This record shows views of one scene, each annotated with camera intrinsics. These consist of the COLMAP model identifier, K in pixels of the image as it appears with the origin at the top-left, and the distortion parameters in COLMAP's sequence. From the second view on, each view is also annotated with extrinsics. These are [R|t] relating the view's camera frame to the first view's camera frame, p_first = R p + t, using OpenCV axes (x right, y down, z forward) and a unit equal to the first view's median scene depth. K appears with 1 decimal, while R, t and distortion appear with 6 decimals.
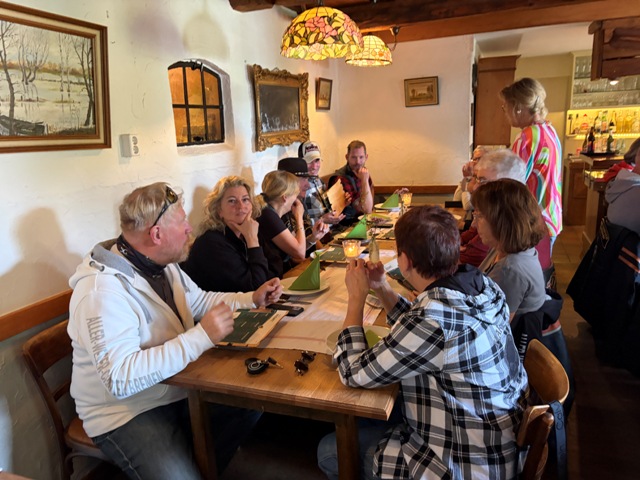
lens RADIAL K [[501.9, 0, 320.0], [0, 501.9, 240.0], [0, 0, 1]] dist [0.032444, -0.000237]
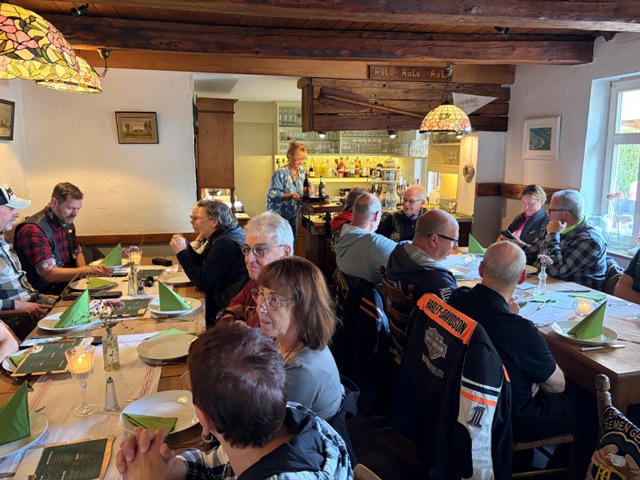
lens RADIAL K [[504.1, 0, 320.0], [0, 504.1, 240.0], [0, 0, 1]] dist [0.118277, -0.080822]
pose [[0.844698, -0.042770, 0.533531, -0.014655], [0.076802, 0.996172, -0.041738, -0.039735], [-0.529704, 0.076232, 0.844750, 0.098578]]
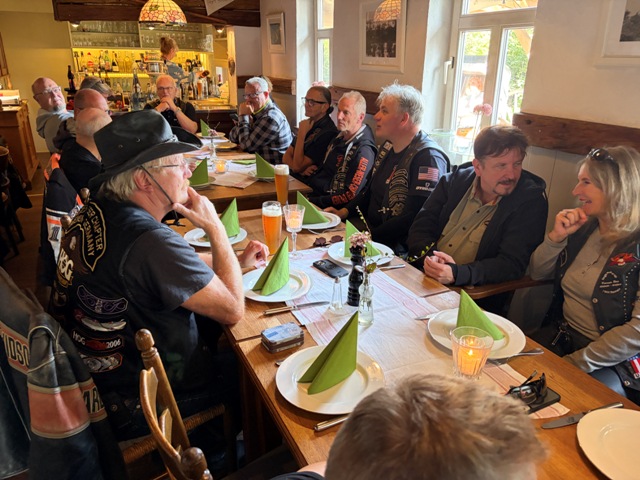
lens RADIAL K [[501.9, 0, 320.0], [0, 501.9, 240.0], [0, 0, 1]] dist [0.032444, -0.000237]
pose [[0.704501, -0.201978, 0.680355, 0.101232], [0.120947, 0.978793, 0.165336, 0.027785], [-0.699321, -0.034192, 0.713989, -0.169004]]
